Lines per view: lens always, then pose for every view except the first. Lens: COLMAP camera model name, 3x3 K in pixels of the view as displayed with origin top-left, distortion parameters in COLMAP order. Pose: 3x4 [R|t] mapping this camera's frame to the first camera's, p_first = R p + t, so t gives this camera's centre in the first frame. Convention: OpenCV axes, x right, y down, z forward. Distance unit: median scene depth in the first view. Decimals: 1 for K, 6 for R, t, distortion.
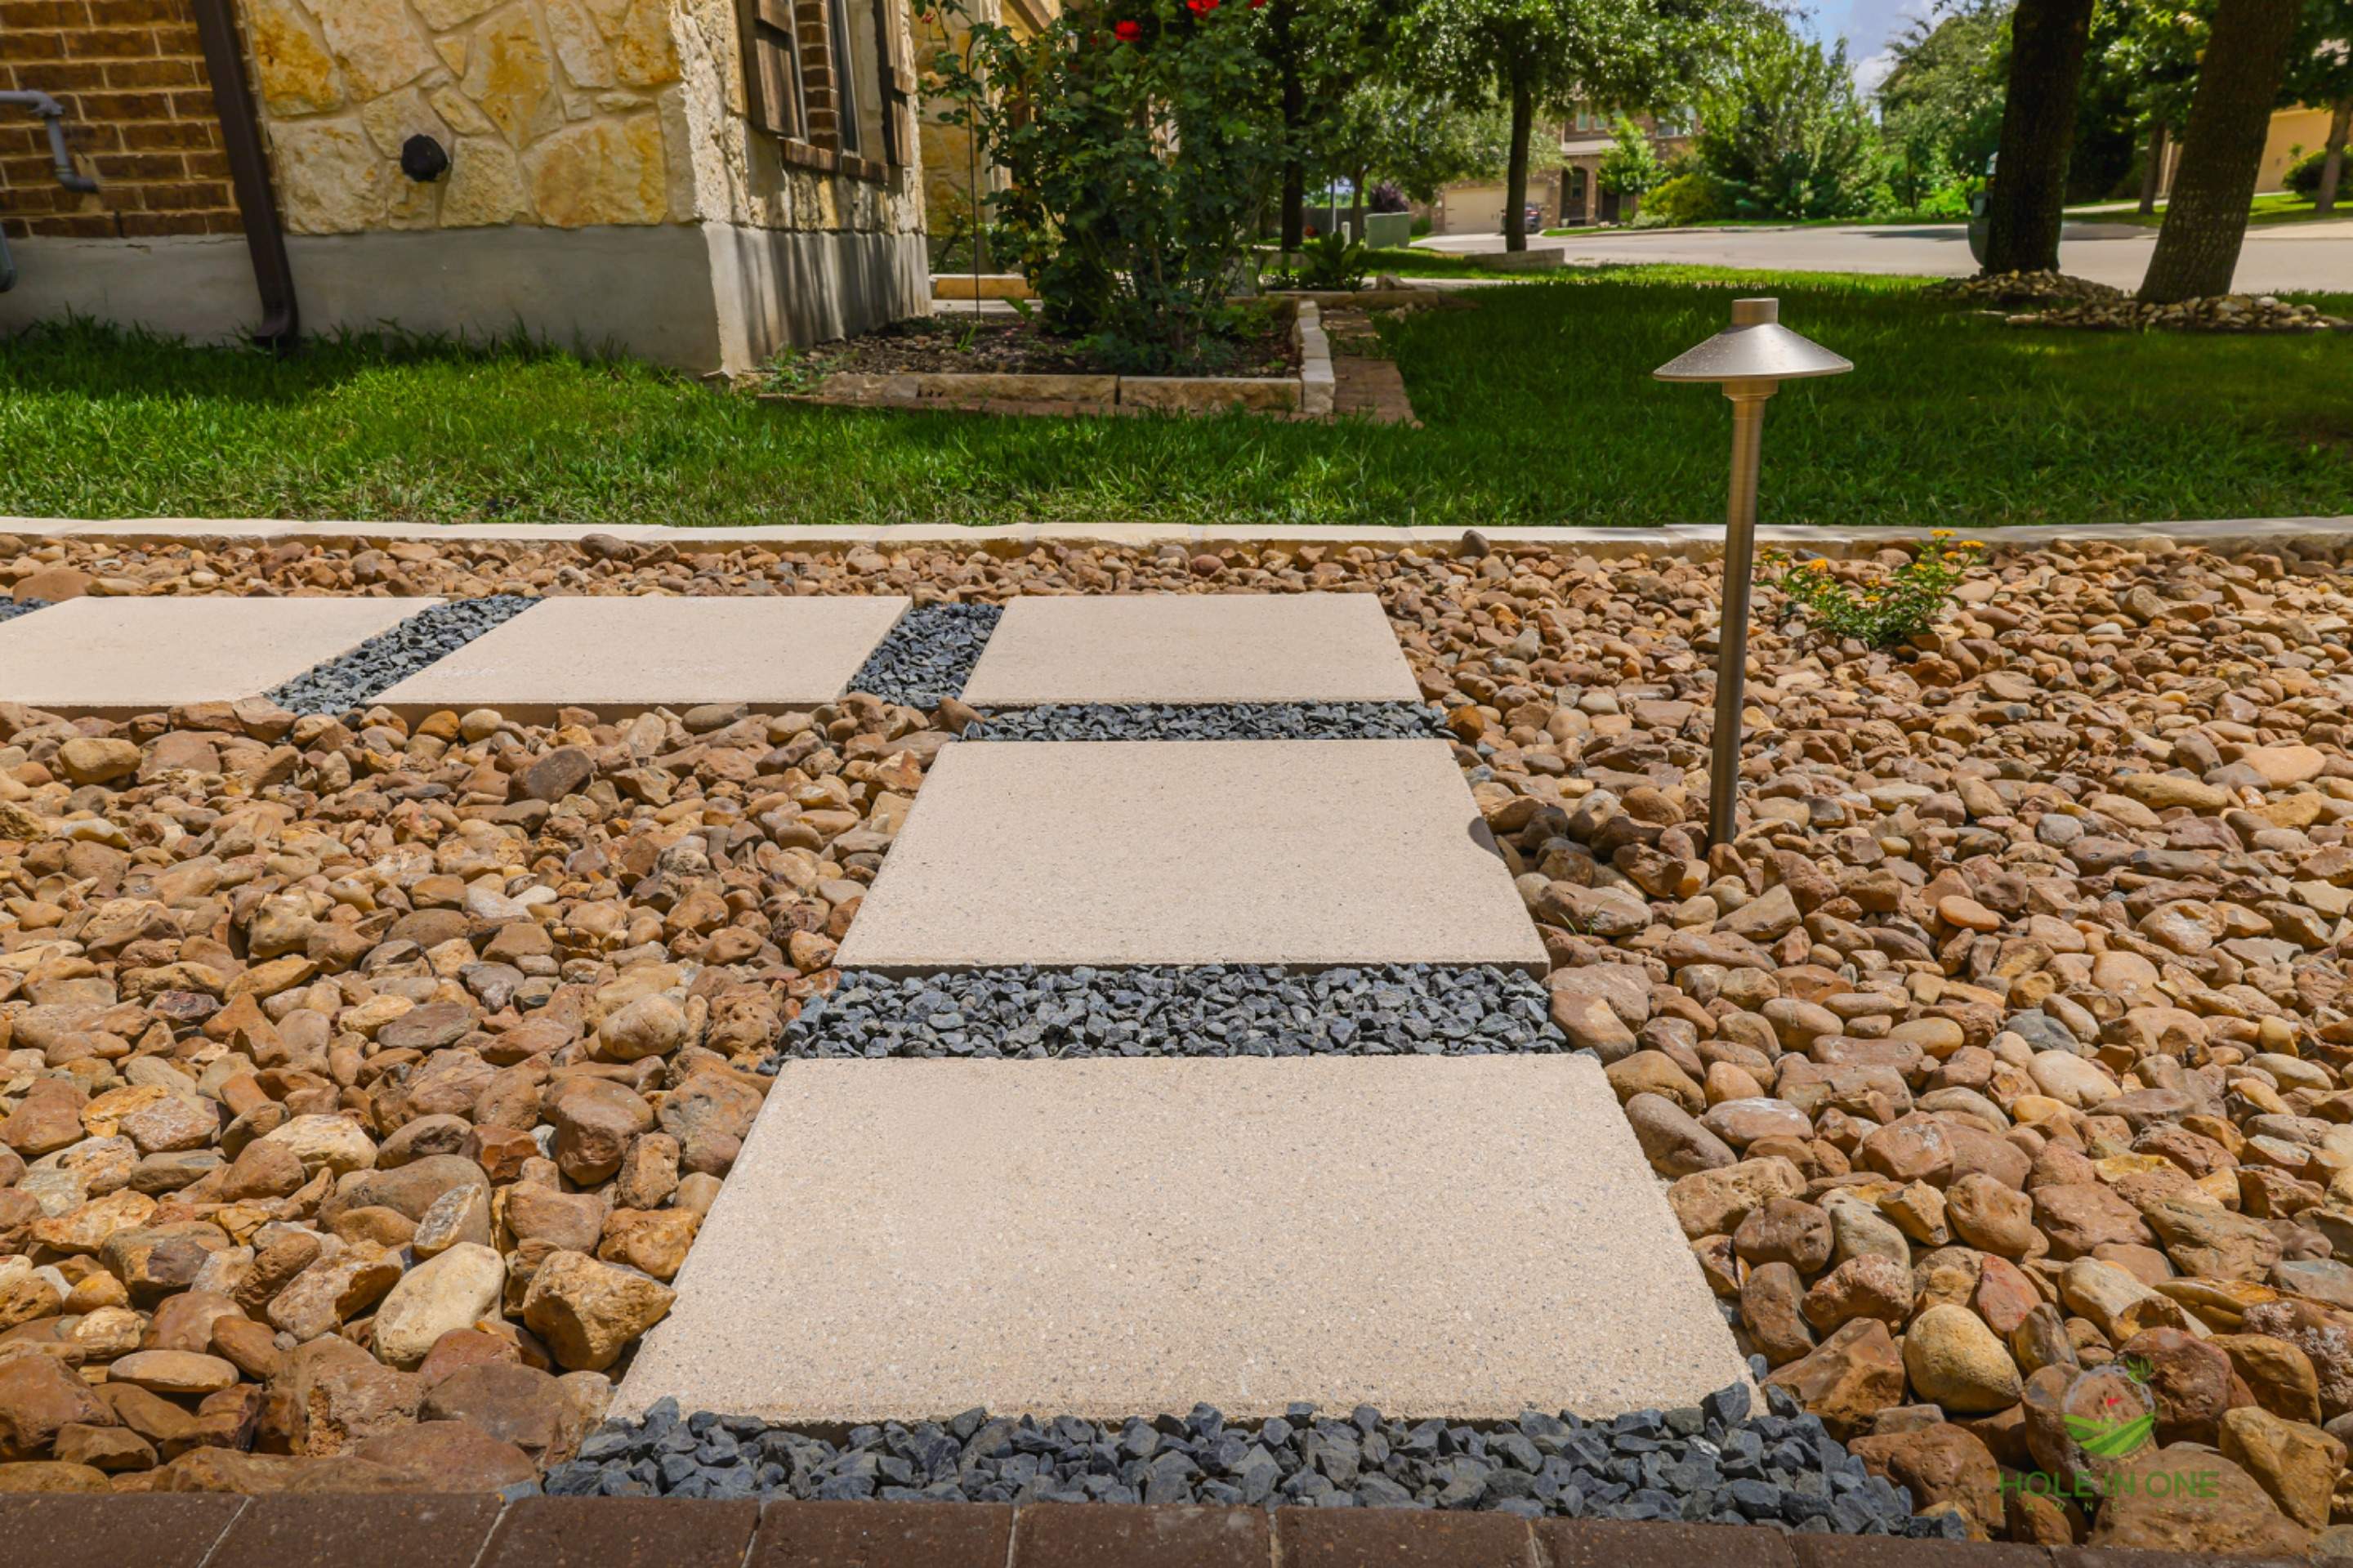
lens RADIAL K [[1573.3, 0, 1173.3], [0, 1573.3, 788.7], [0, 0, 1]] dist [0.044852, 0.000716]
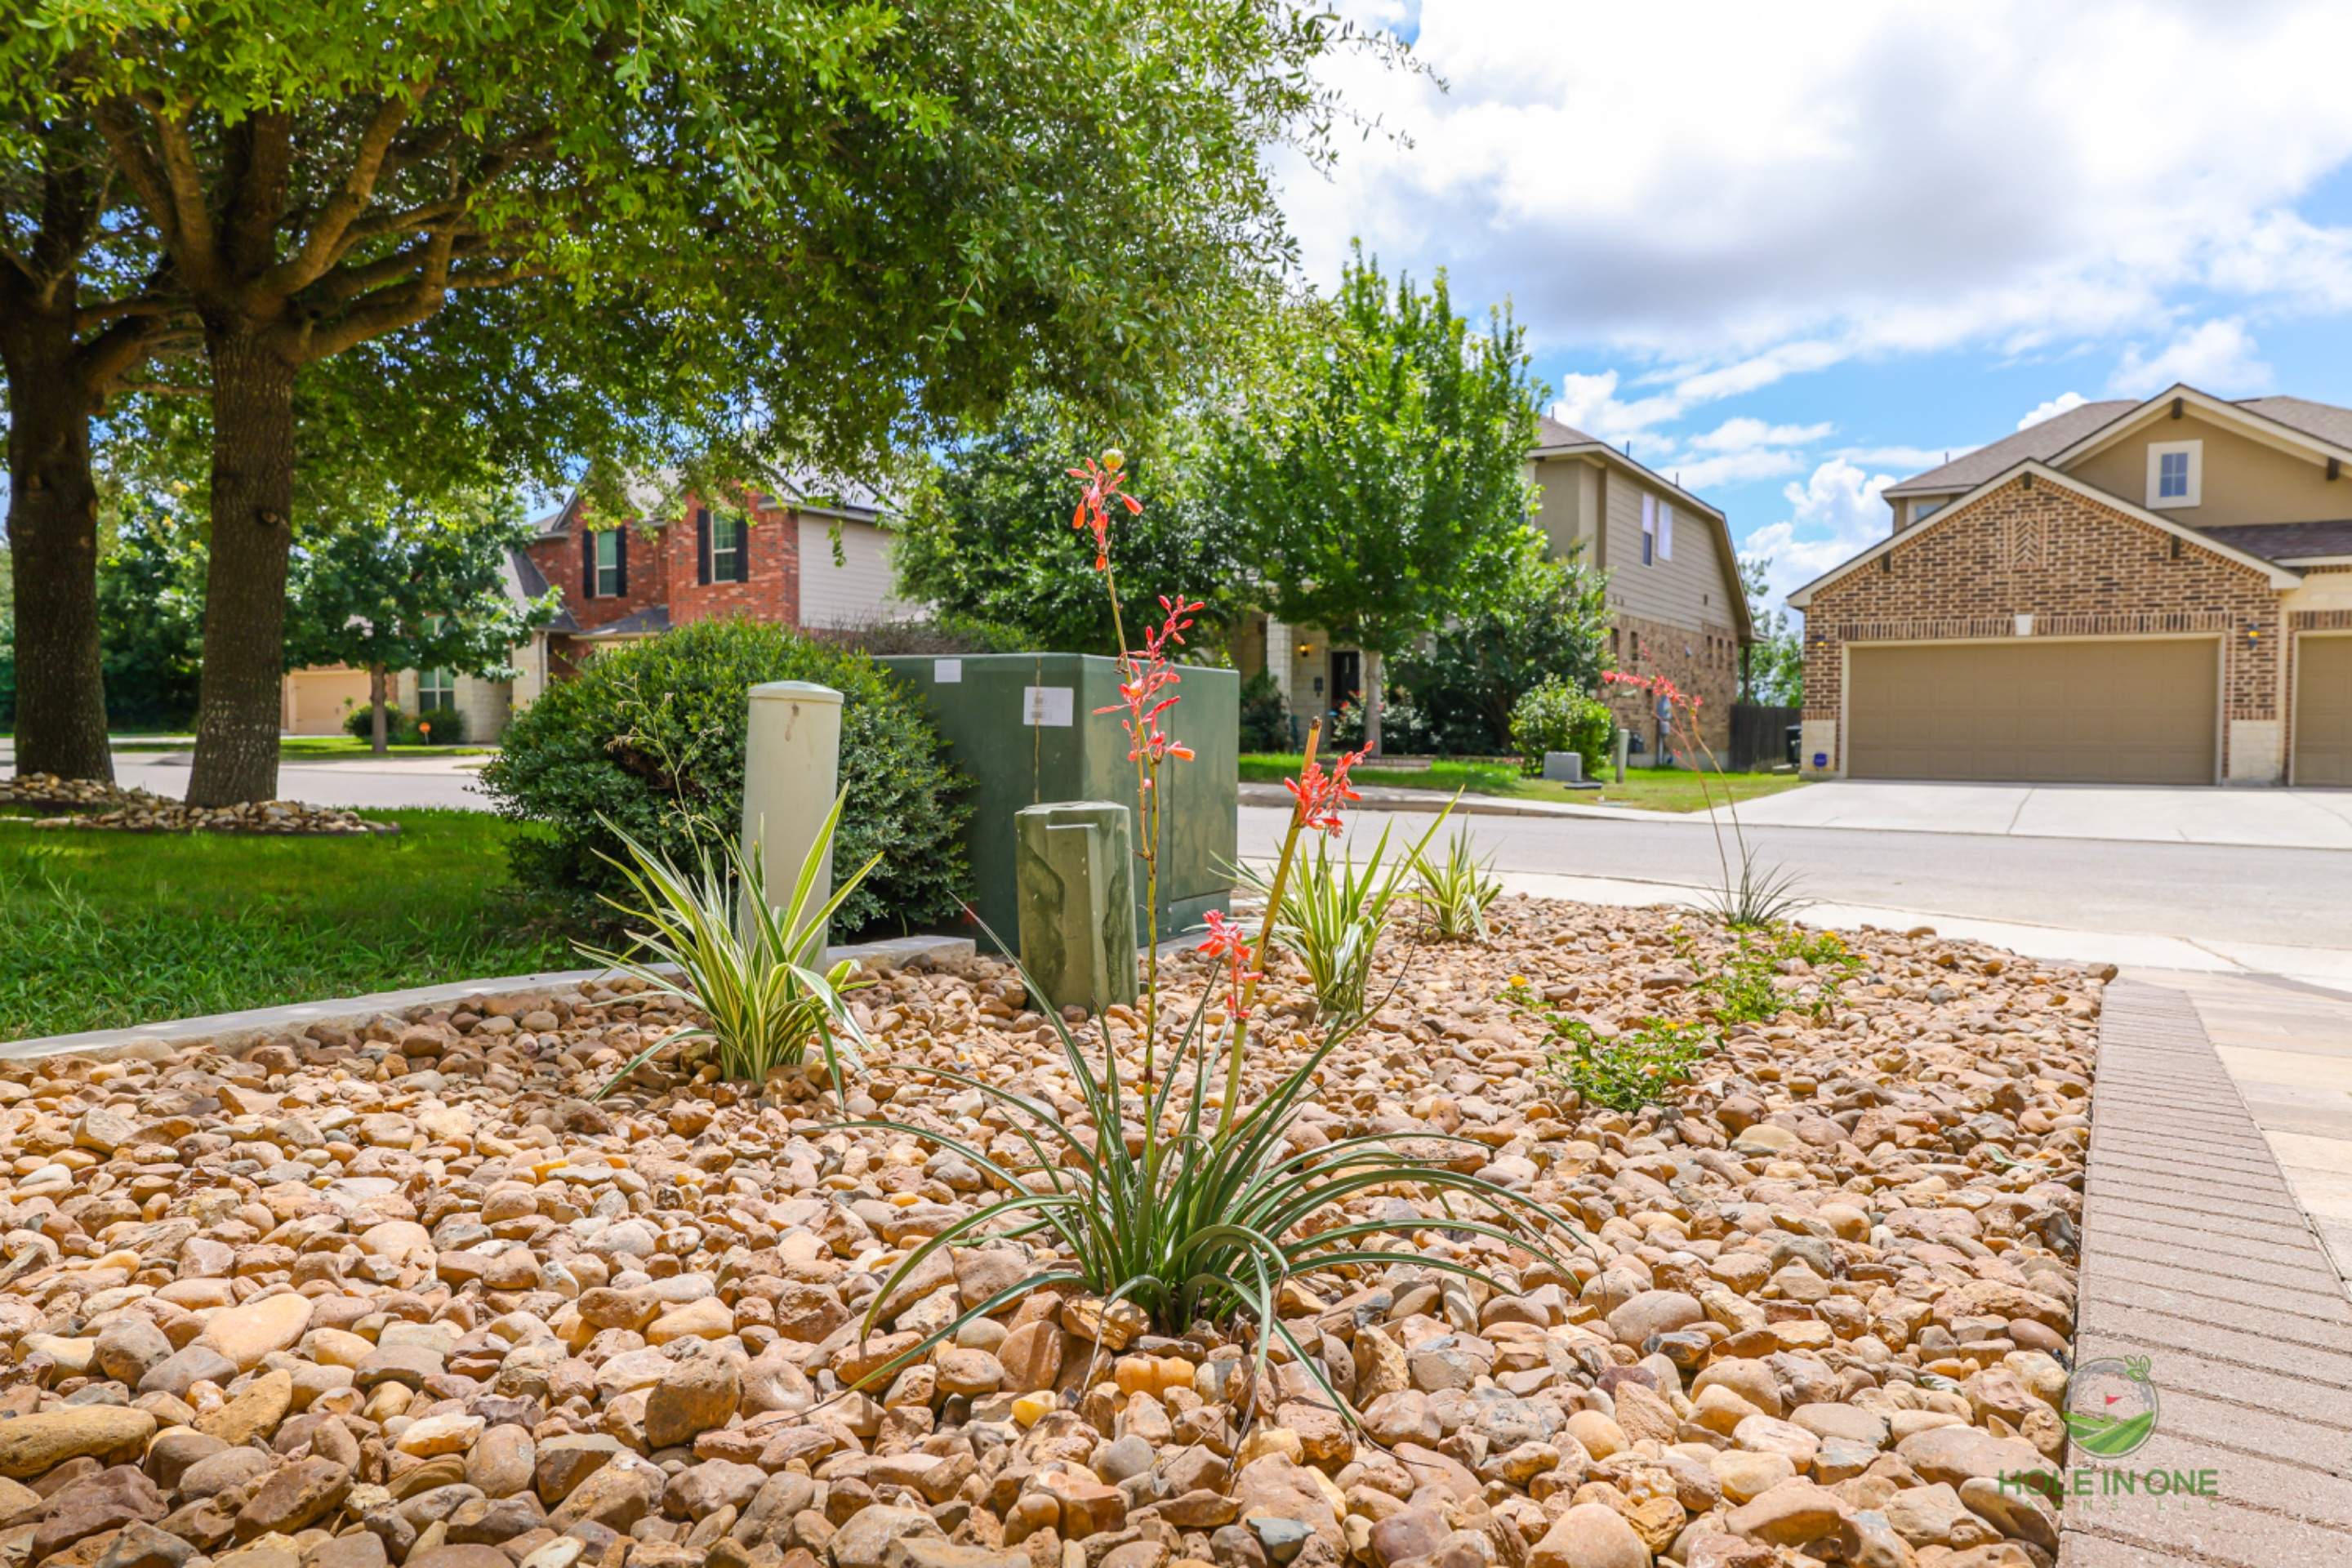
lens RADIAL K [[1568.8, 0, 1182.8], [0, 1568.8, 785.6], [0, 0, 1]] dist [0.045713, -0.003416]
pose [[0.491547, 0.018182, 0.870661, 0.216044], [0.257037, 0.952212, -0.164999, -0.017523], [-0.832054, 0.304897, 0.463383, 0.203705]]
